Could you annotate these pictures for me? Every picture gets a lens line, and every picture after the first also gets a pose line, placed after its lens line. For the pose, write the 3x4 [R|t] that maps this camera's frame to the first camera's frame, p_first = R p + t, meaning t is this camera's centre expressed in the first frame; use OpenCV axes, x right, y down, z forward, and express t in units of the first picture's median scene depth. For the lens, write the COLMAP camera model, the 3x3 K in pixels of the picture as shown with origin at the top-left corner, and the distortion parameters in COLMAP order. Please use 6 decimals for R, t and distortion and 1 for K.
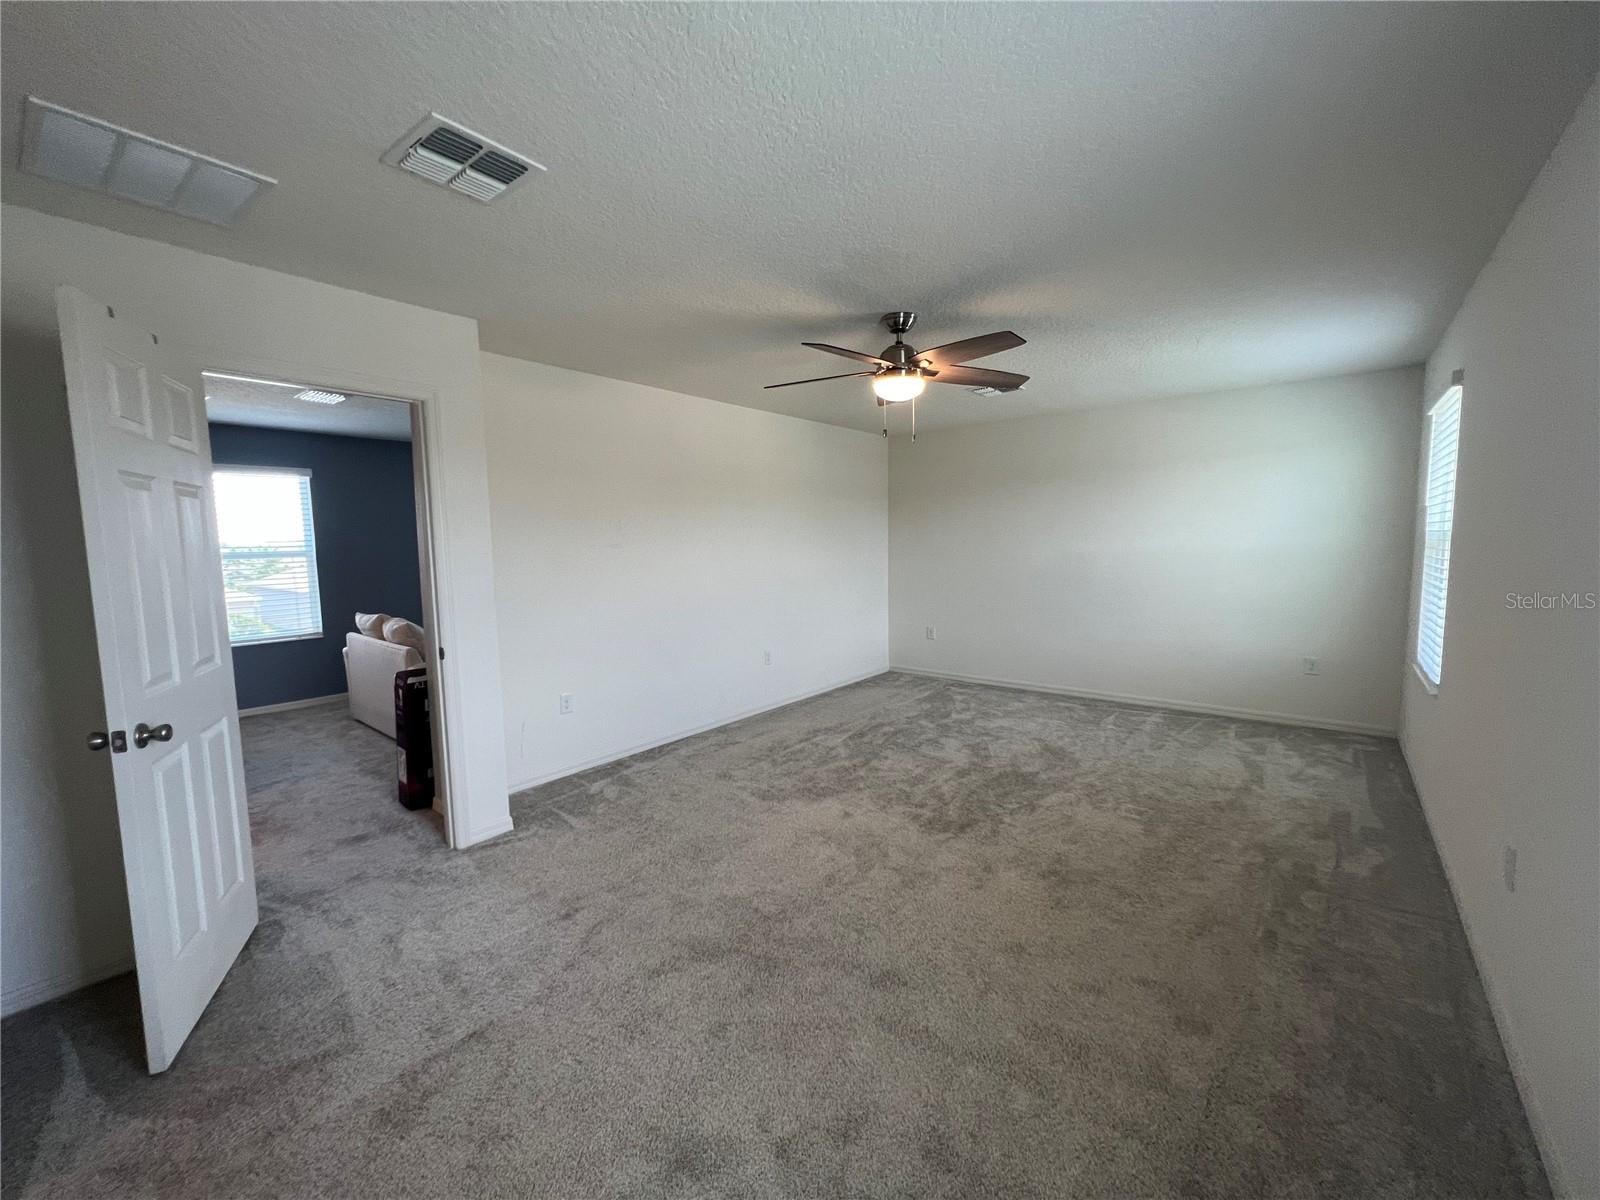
lens RADIAL K [[645.0, 0, 803.8], [0, 645.0, 619.6], [0, 0, 1]] dist [-0.002197, -0.000086]
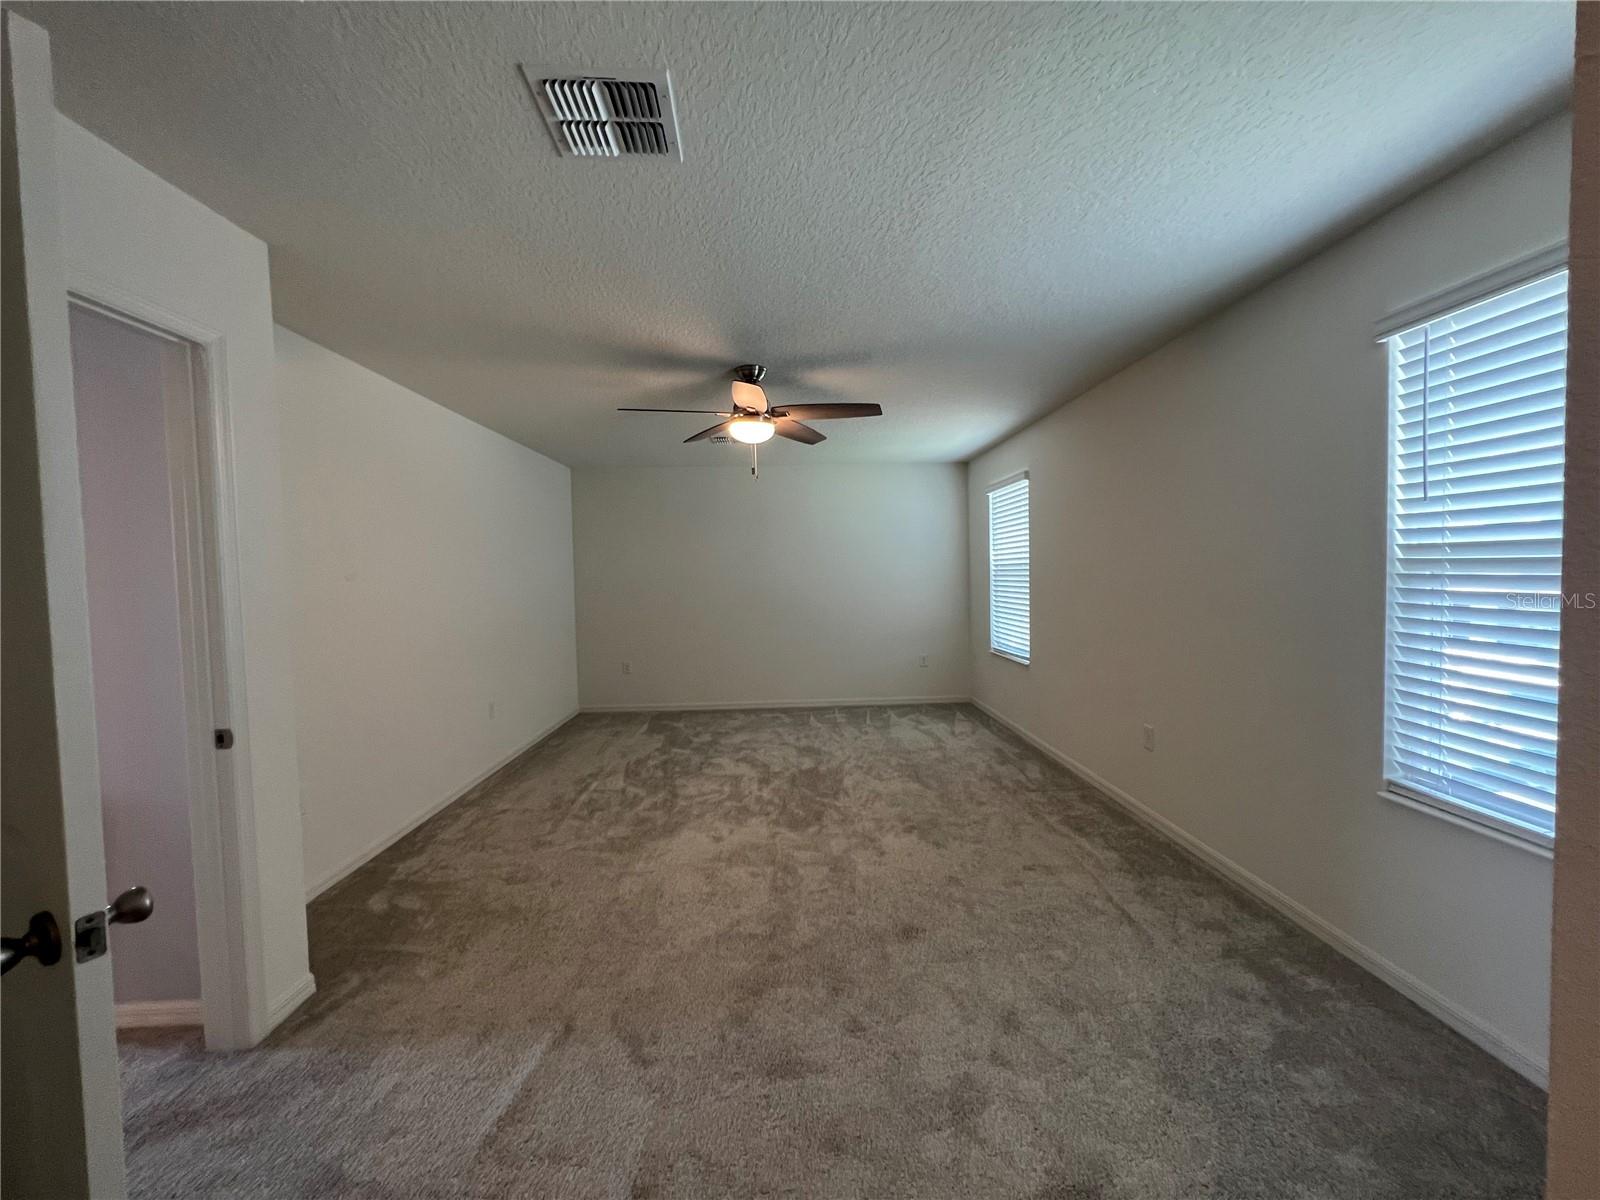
lens RADIAL K [[645.0, 0, 803.8], [0, 645.0, 619.6], [0, 0, 1]] dist [-0.002197, -0.000086]
pose [[0.751035, -0.046907, 0.658594, -0.435550], [0.089697, 0.995474, -0.031386, 0.004308], [-0.654141, 0.082646, 0.751843, 0.111163]]
